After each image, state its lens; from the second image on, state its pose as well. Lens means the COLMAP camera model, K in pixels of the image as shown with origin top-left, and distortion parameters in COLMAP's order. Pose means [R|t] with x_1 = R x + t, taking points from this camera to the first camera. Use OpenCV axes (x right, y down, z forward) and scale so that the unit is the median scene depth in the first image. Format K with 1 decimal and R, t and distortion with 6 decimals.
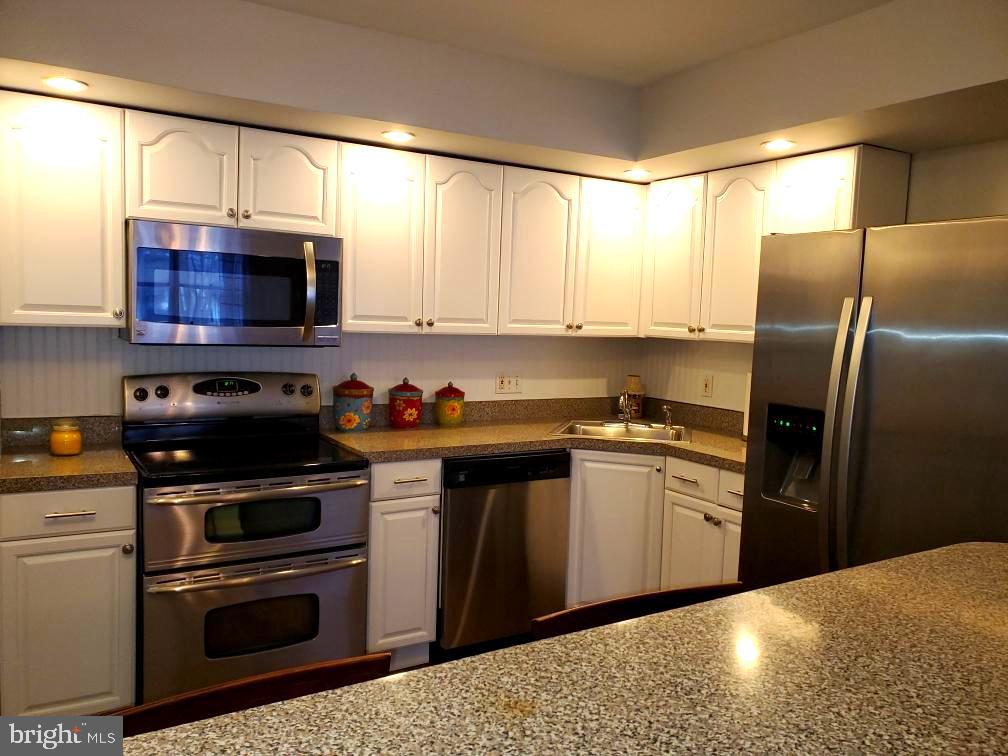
lens RADIAL K [[784.4, 0, 510.1], [0, 784.4, 380.8], [0, 0, 1]] dist [0.146394, -0.284244]
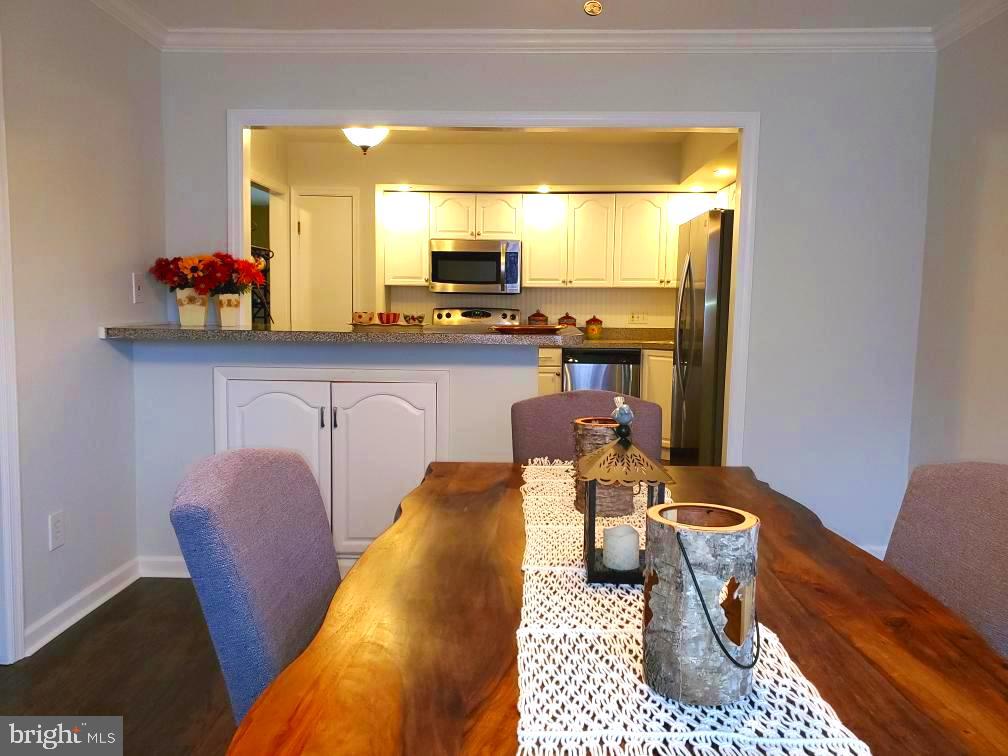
lens RADIAL K [[784.4, 0, 510.1], [0, 784.4, 380.8], [0, 0, 1]] dist [0.146394, -0.284244]
pose [[0.843537, 0.026128, -0.536435, 0.813685], [-0.025534, 0.999637, 0.008538, 0.156885], [0.536464, 0.006495, 0.843898, -0.697945]]
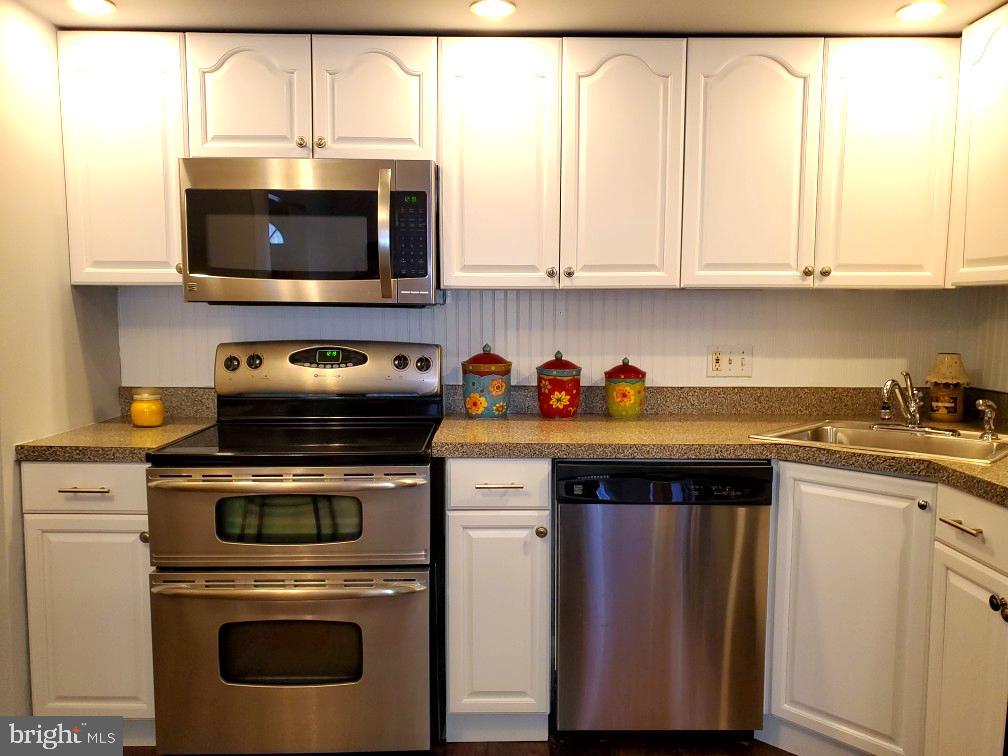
lens RADIAL K [[784.4, 0, 510.1], [0, 784.4, 380.8], [0, 0, 1]] dist [0.146394, -0.284244]
pose [[0.862640, 0.015397, -0.505584, 0.222129], [-0.018113, 0.999836, -0.000455, 0.027671], [0.505494, 0.009550, 0.862777, 0.349578]]
